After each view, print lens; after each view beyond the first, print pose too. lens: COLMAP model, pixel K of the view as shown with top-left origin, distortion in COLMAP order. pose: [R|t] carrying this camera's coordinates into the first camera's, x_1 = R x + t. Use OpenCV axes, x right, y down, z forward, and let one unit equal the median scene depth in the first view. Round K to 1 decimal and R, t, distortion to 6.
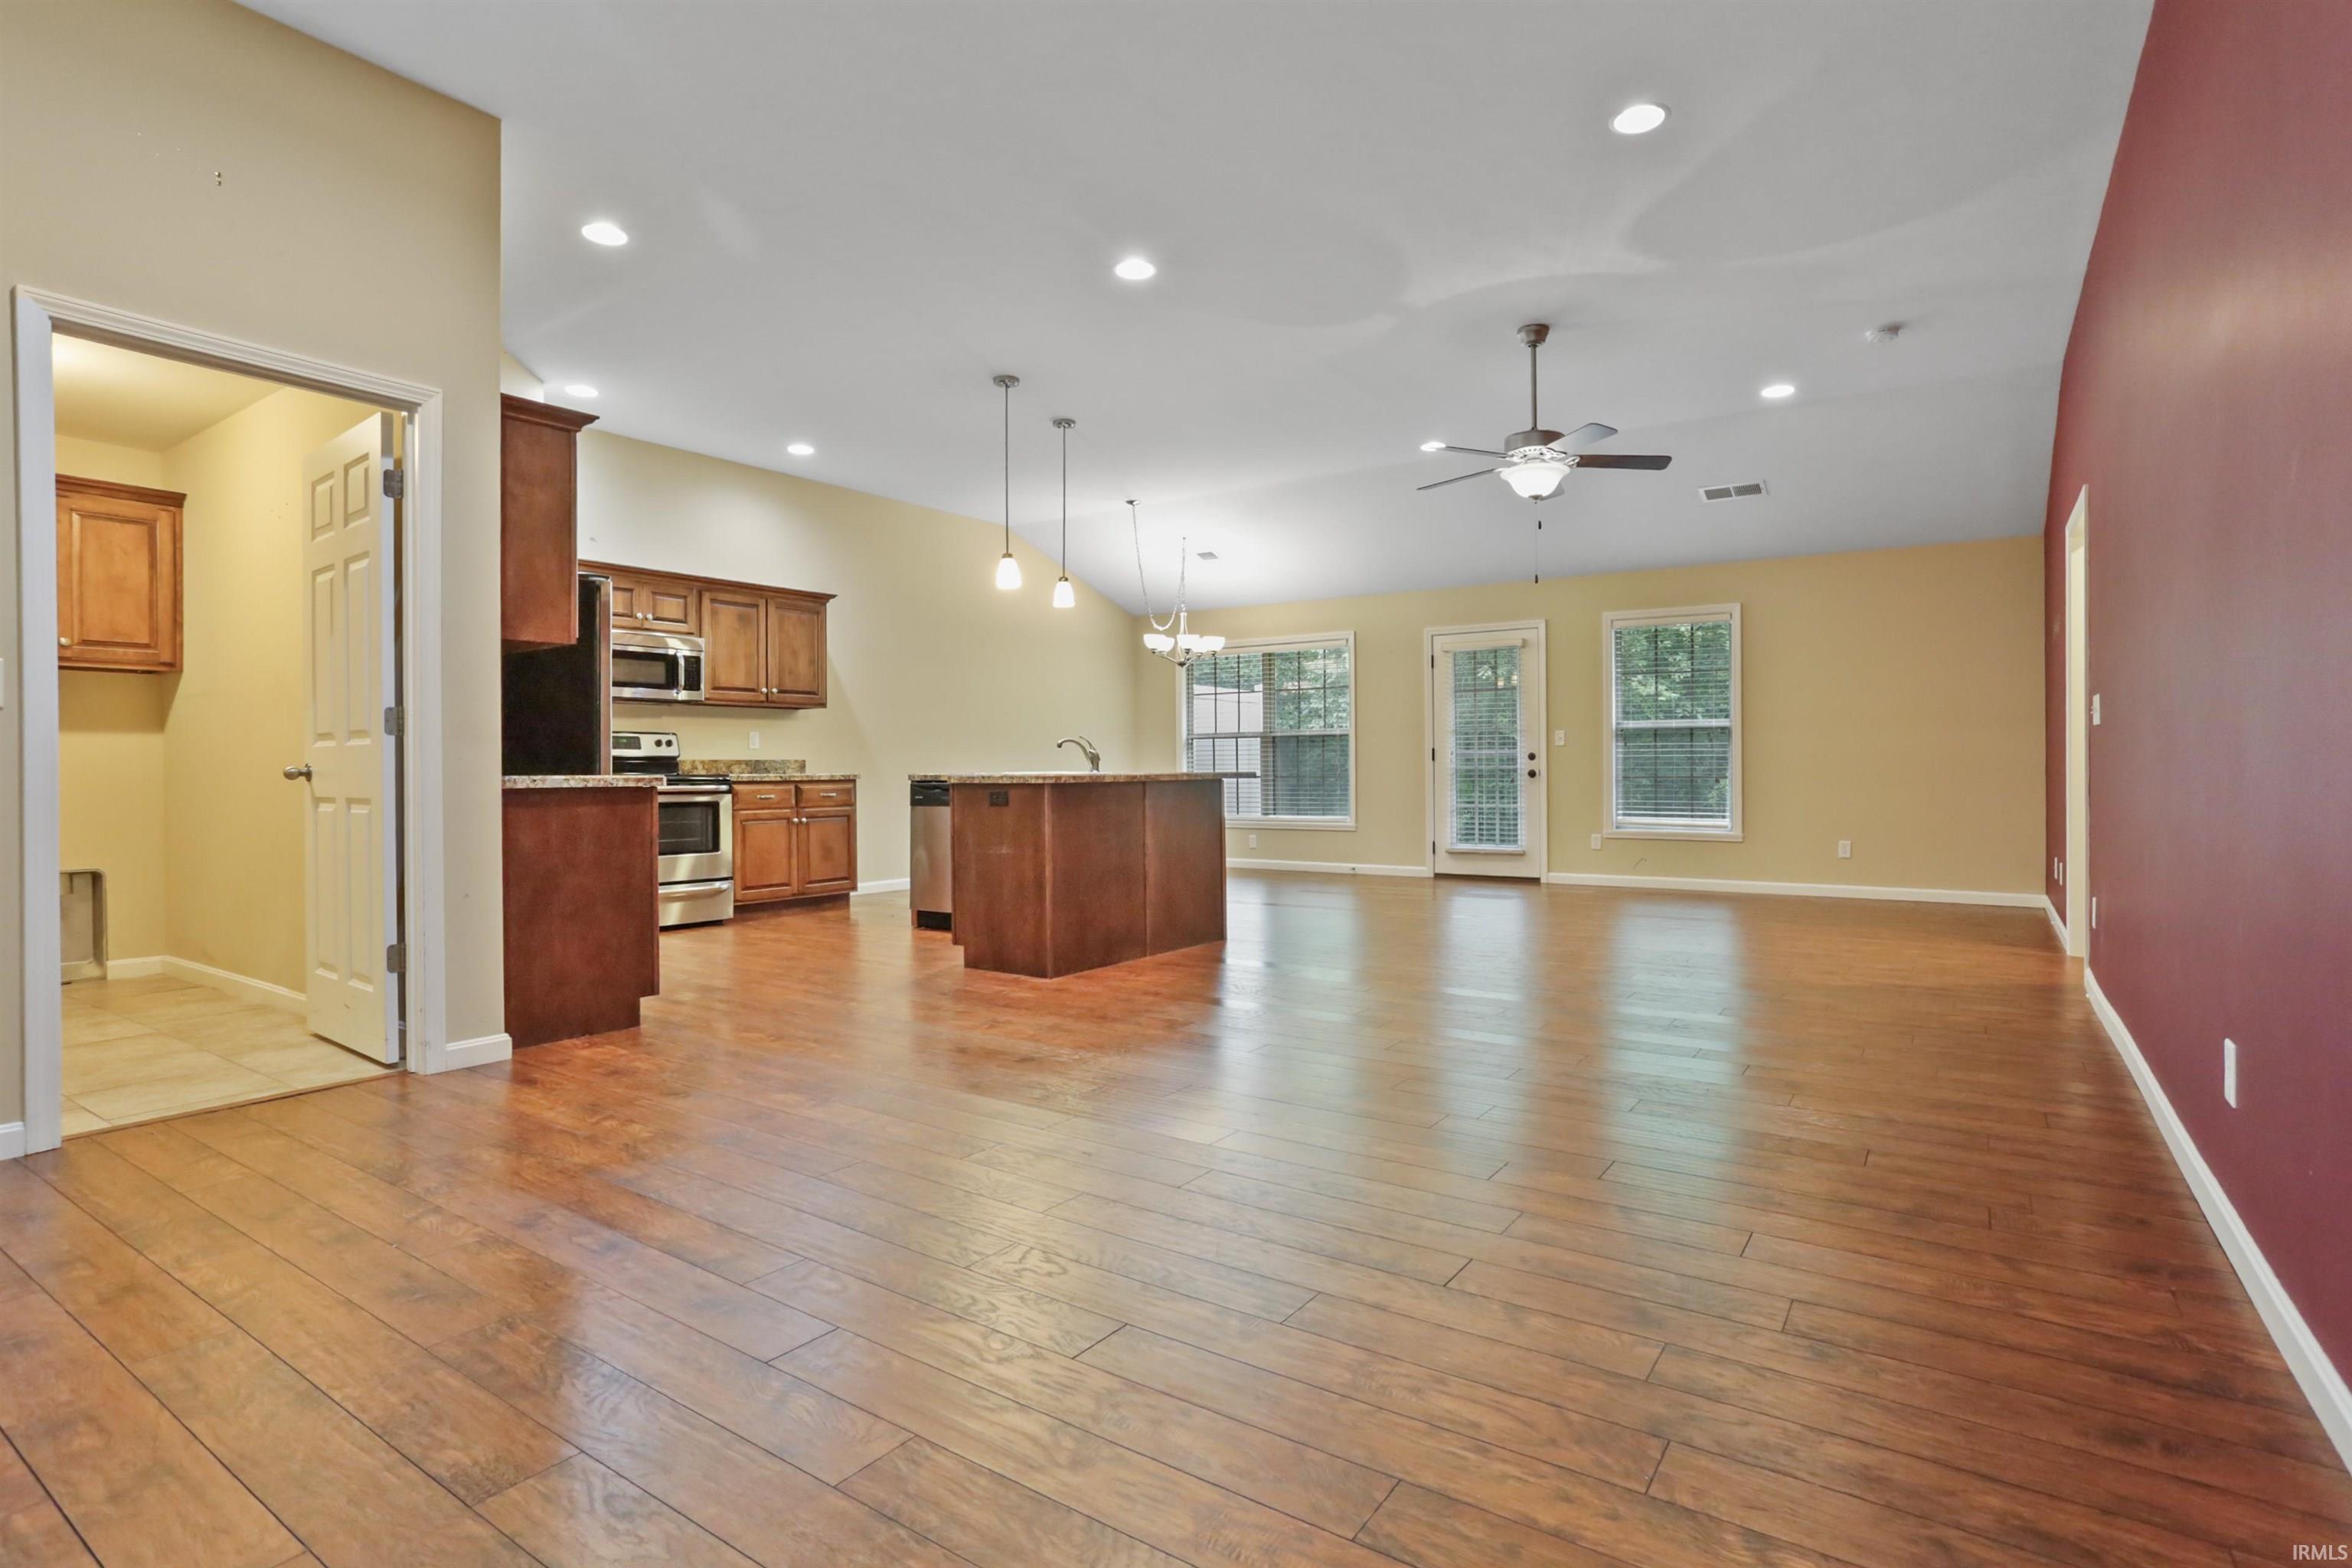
lens RADIAL K [[1151.0, 0, 1191.9], [0, 1151.0, 772.5], [0, 0, 1]] dist [-0.057885, 0.035418]
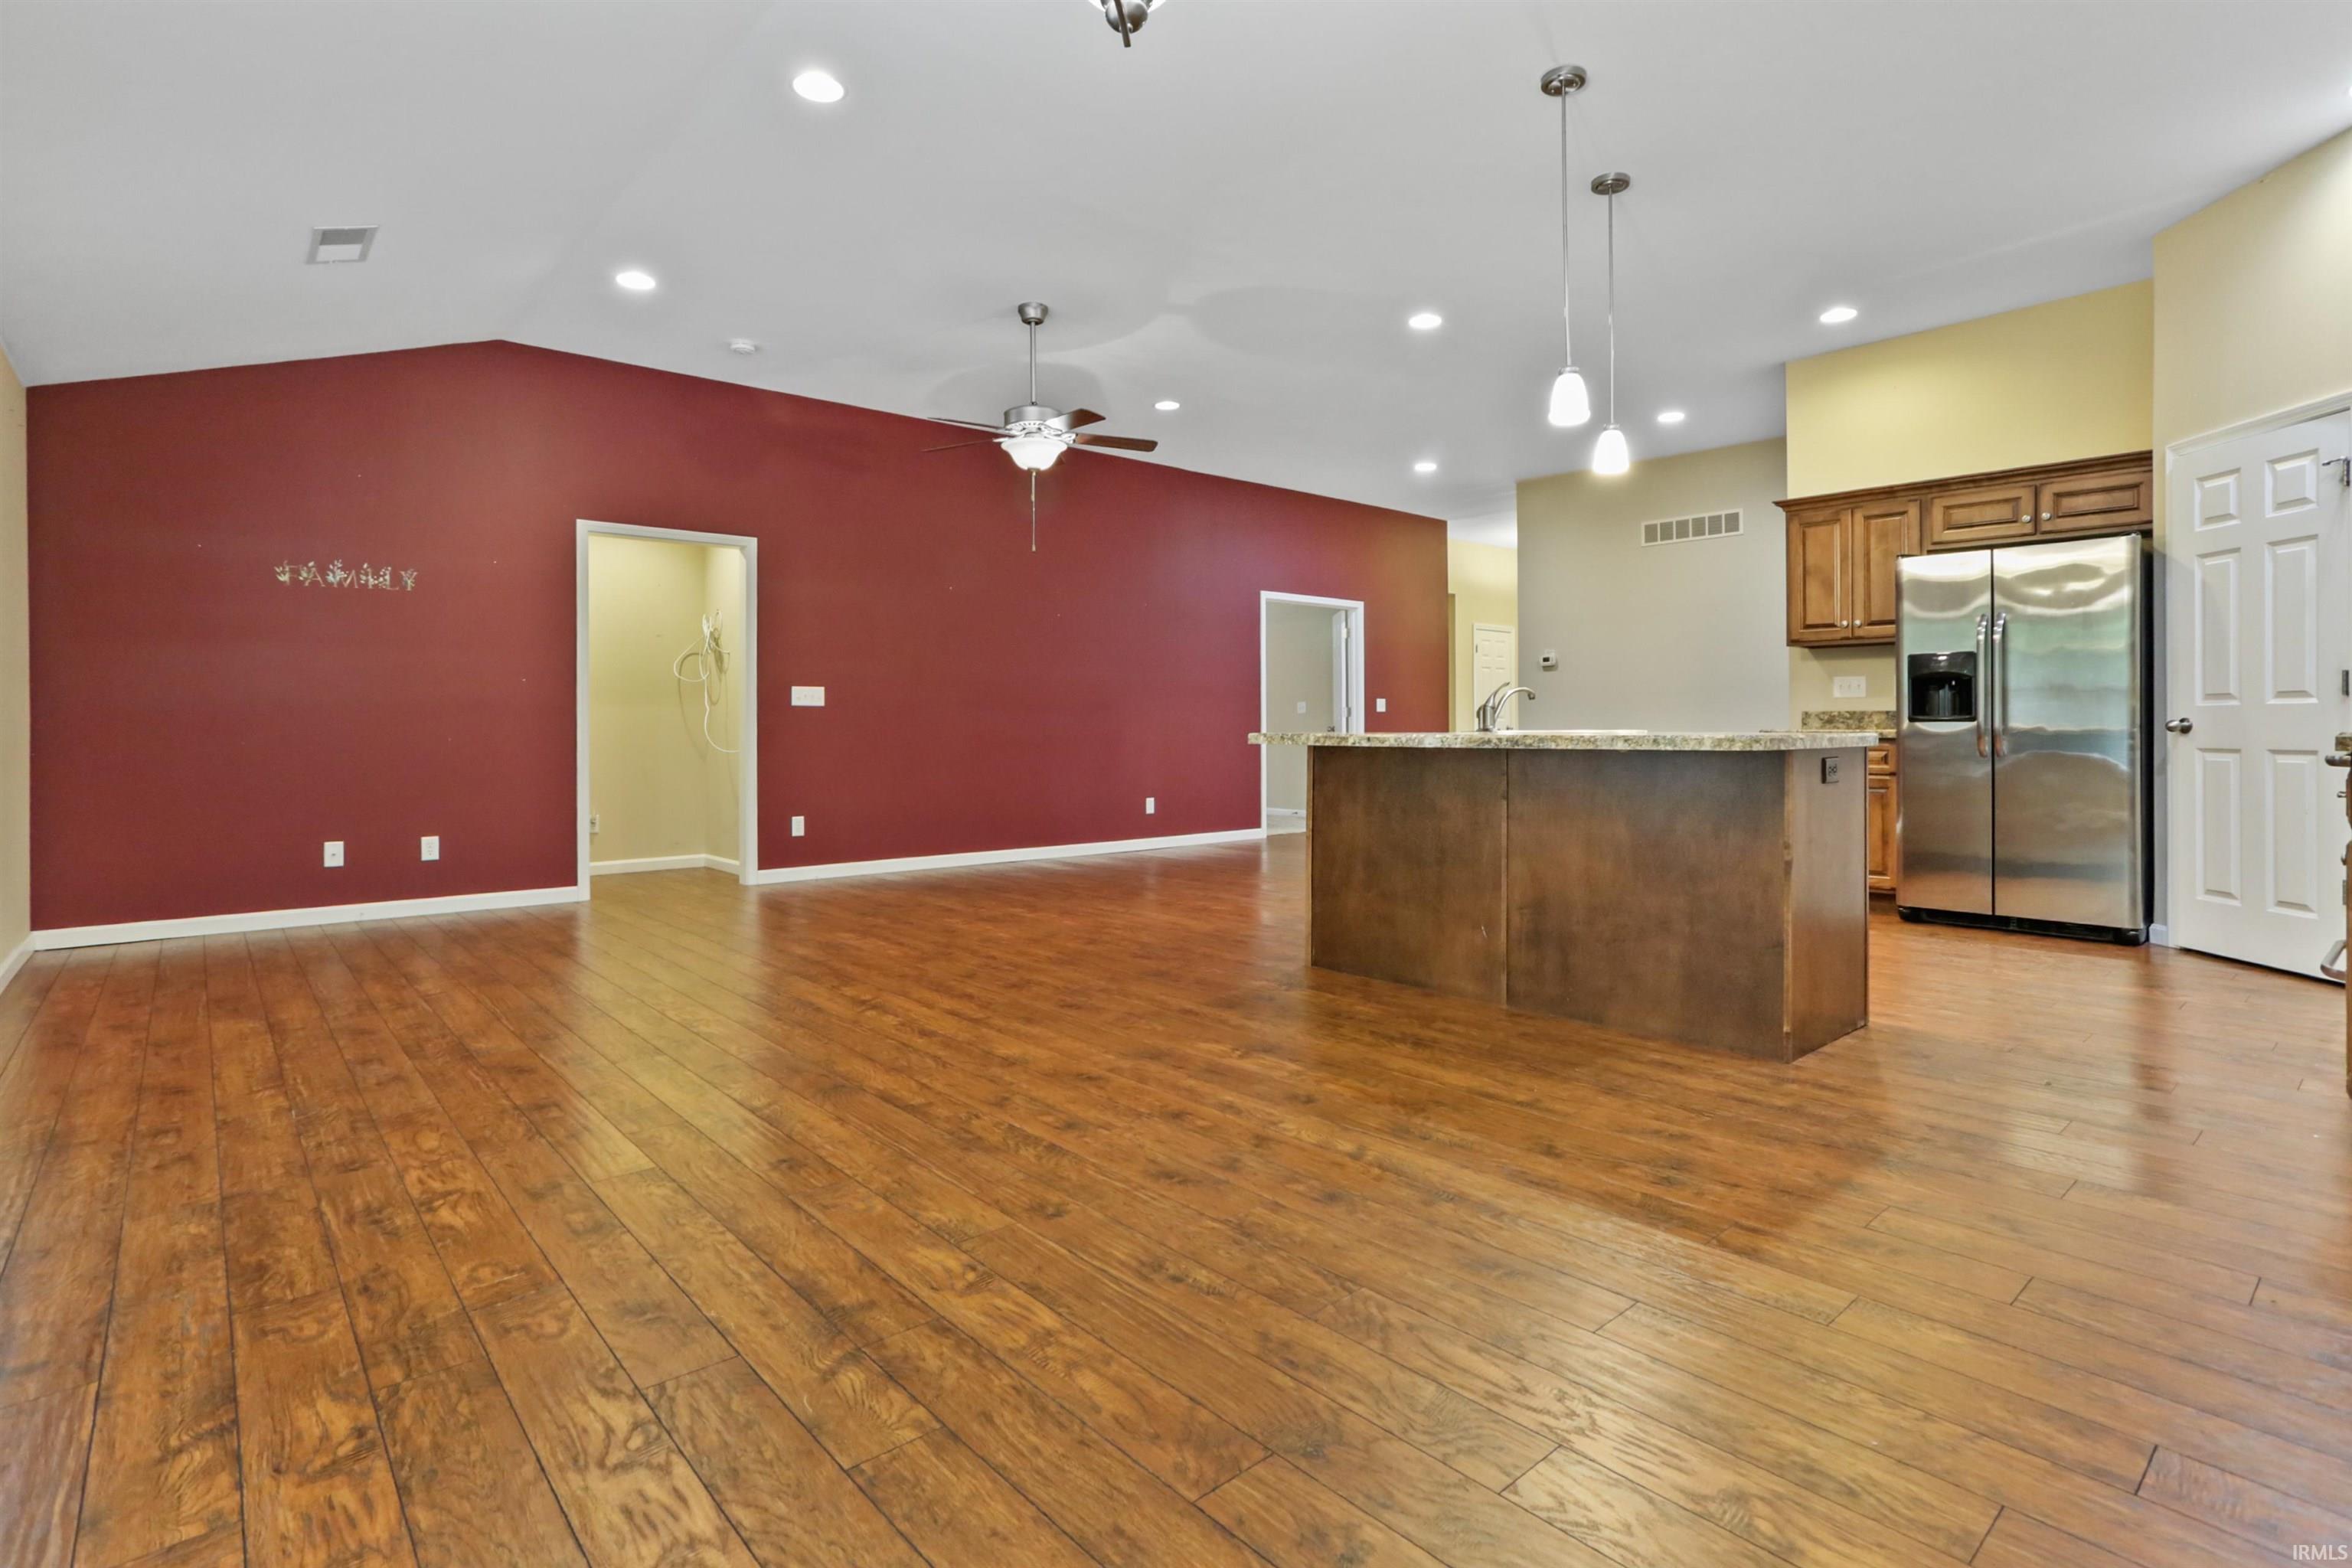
lens RADIAL K [[1130.2, 0, 1178.1], [0, 1130.2, 721.3], [0, 0, 1]] dist [-0.049189, 0.027532]
pose [[-0.971836, 0.009363, 0.235473, -0.052195], [0.009335, 0.999956, -0.001235, -0.006453], [-0.235474, 0.000998, -0.971880, 1.480377]]
